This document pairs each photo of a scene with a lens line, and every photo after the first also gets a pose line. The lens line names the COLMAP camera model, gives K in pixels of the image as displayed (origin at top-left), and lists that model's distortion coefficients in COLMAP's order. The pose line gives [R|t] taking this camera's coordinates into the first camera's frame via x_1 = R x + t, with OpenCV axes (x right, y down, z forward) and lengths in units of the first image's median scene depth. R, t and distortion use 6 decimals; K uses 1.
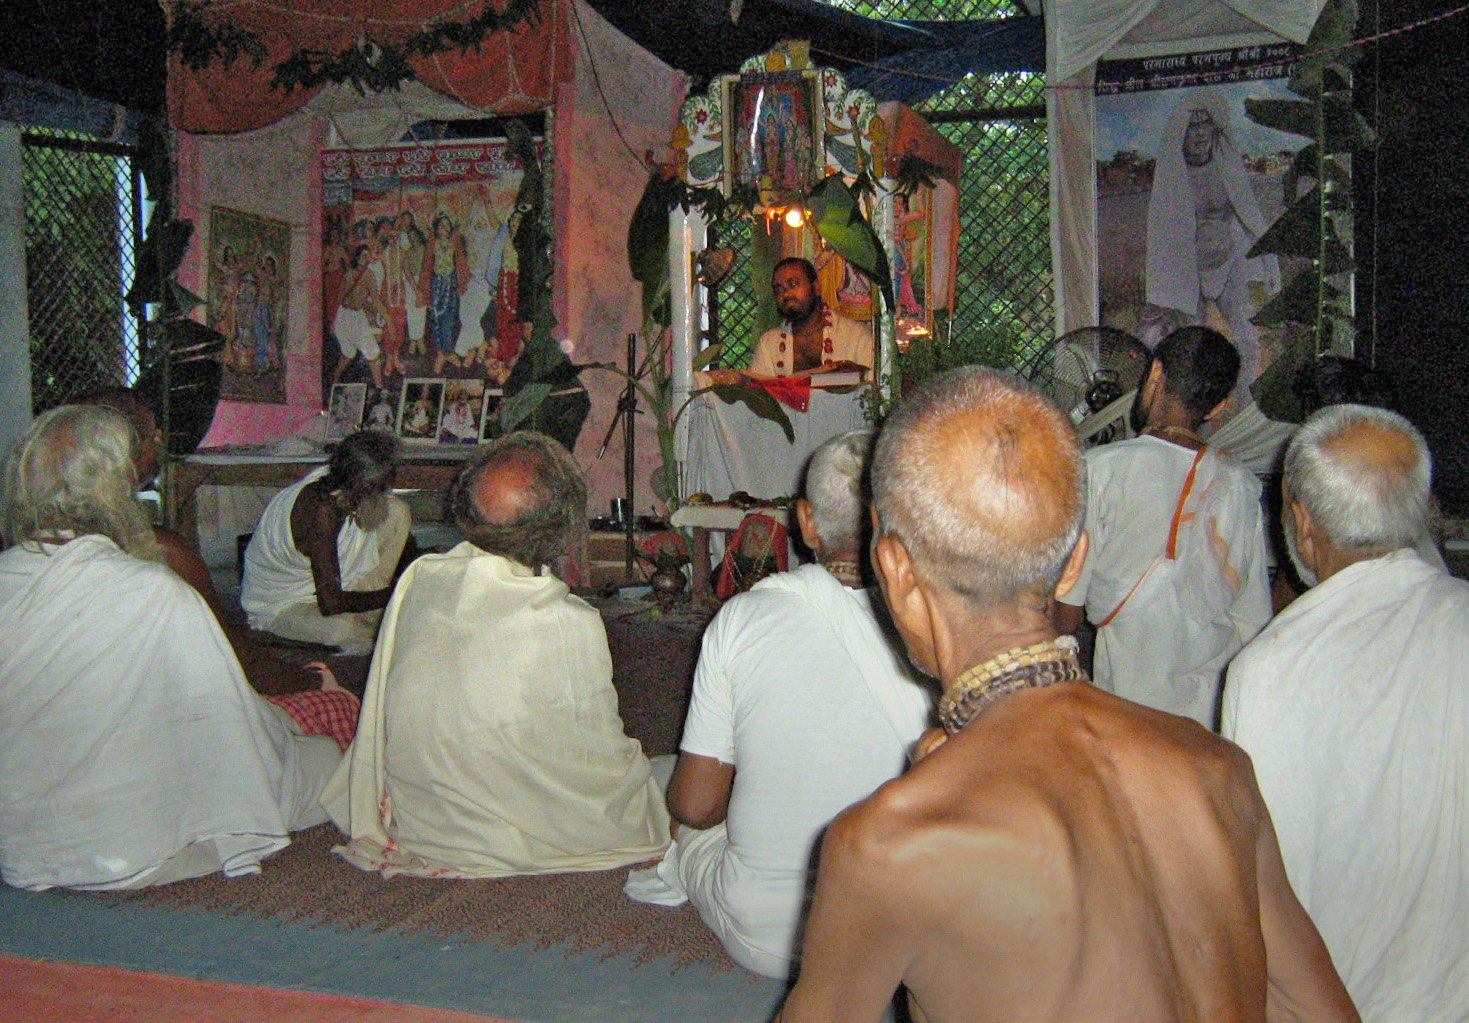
lens RADIAL K [[1803.9, 0, 734.5], [0, 1803.9, 511.5], [0, 0, 1]] dist [-0.093245, -0.004743]
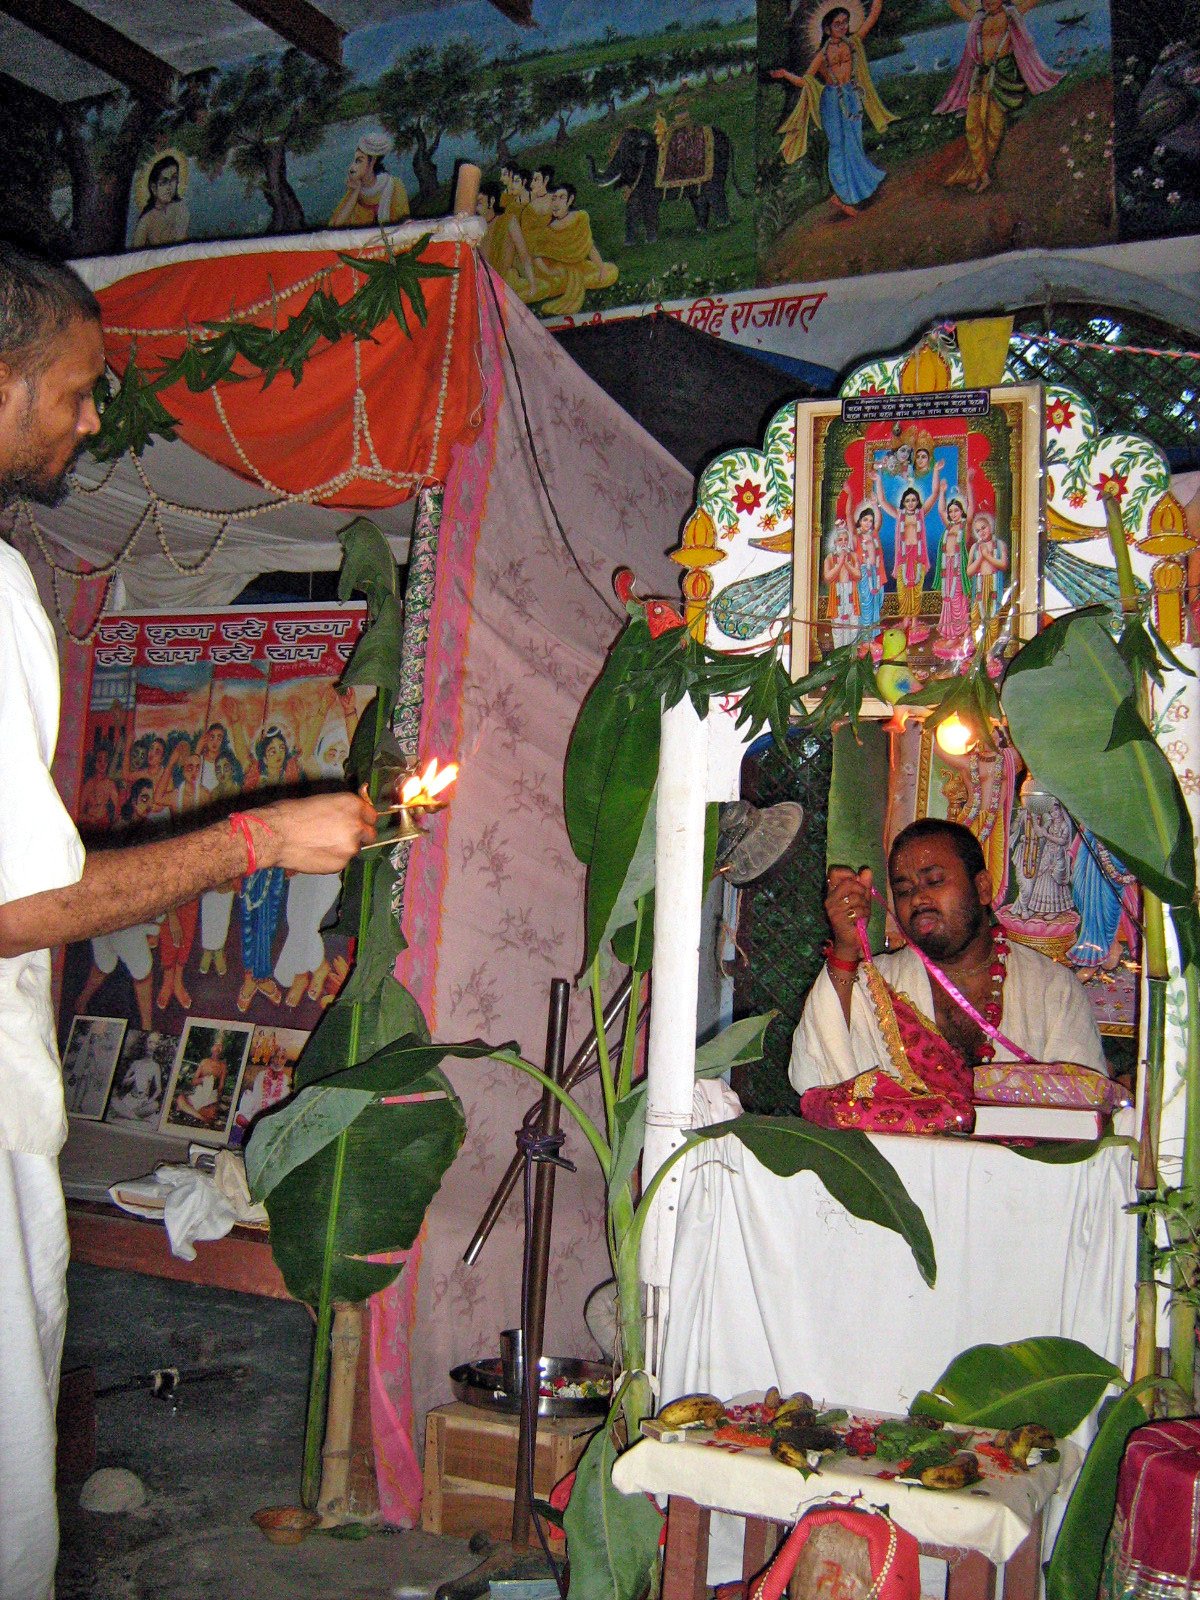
lens RADIAL K [[1797.1, 0, 600.0], [0, 1797.1, 800.0], [0, 0, 1]] dist [-0.119272, 0.076429]
pose [[0.994396, 0.051576, -0.092287, -0.010042], [-0.066595, 0.983554, -0.167888, -0.071205], [0.082110, 0.173093, 0.981477, 0.578386]]
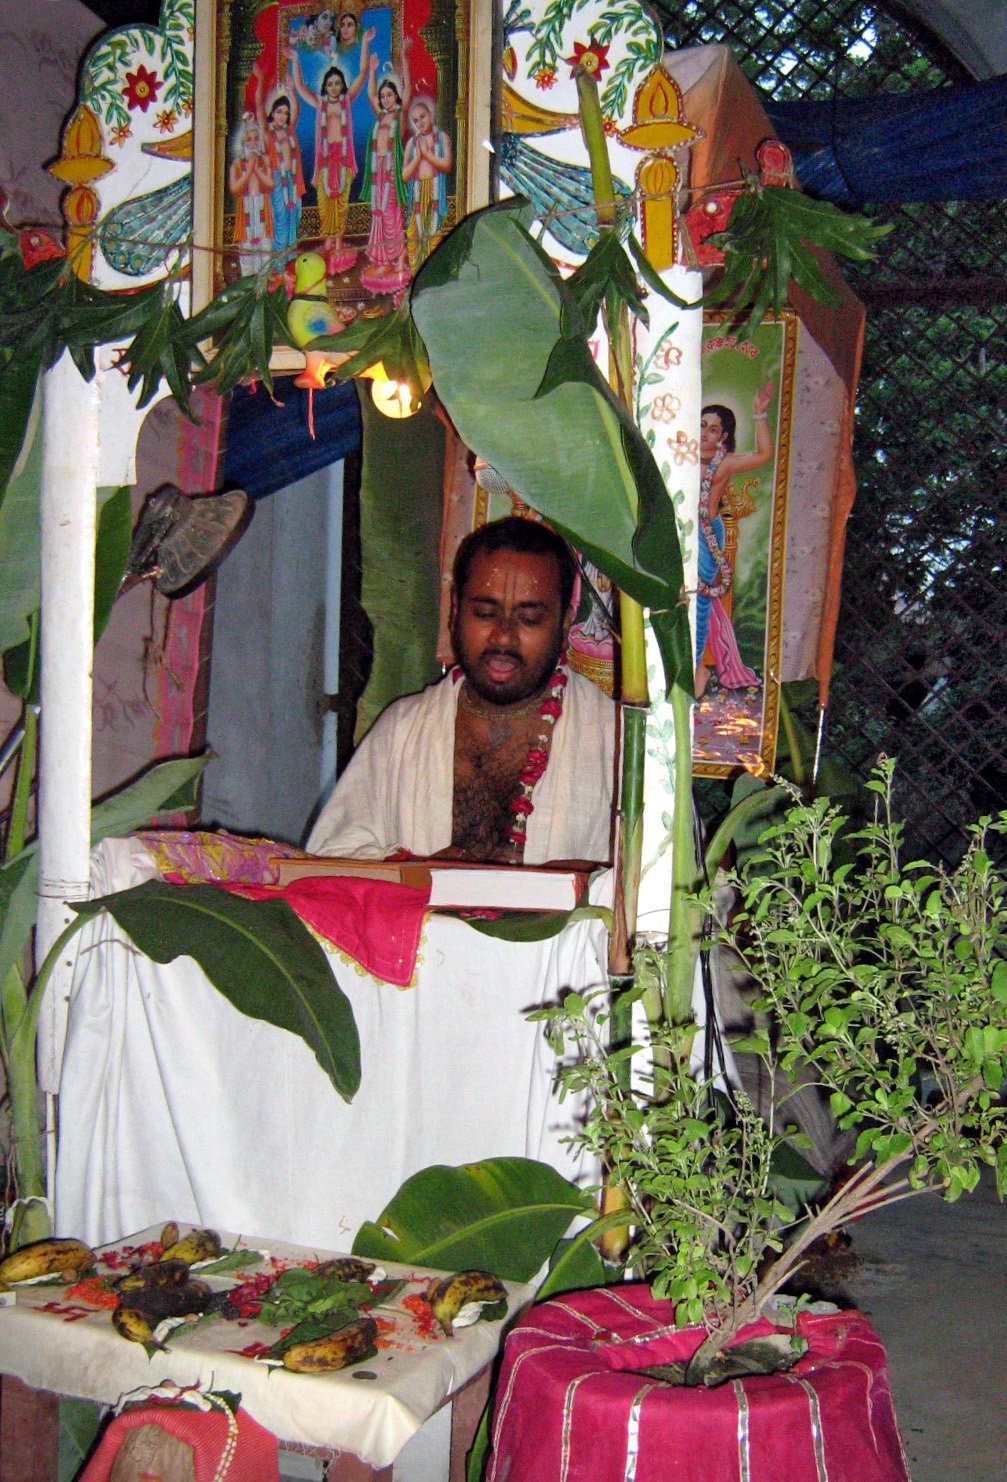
lens RADIAL K [[1809.1, 0, 503.5], [0, 1809.1, 741.0], [0, 0, 1]] dist [-0.113509, 0.071138]
pose [[0.998877, 0.045868, -0.011900, 0.058768], [-0.046518, 0.997009, -0.061714, -0.080134], [0.009034, 0.062198, 0.998023, 0.672152]]
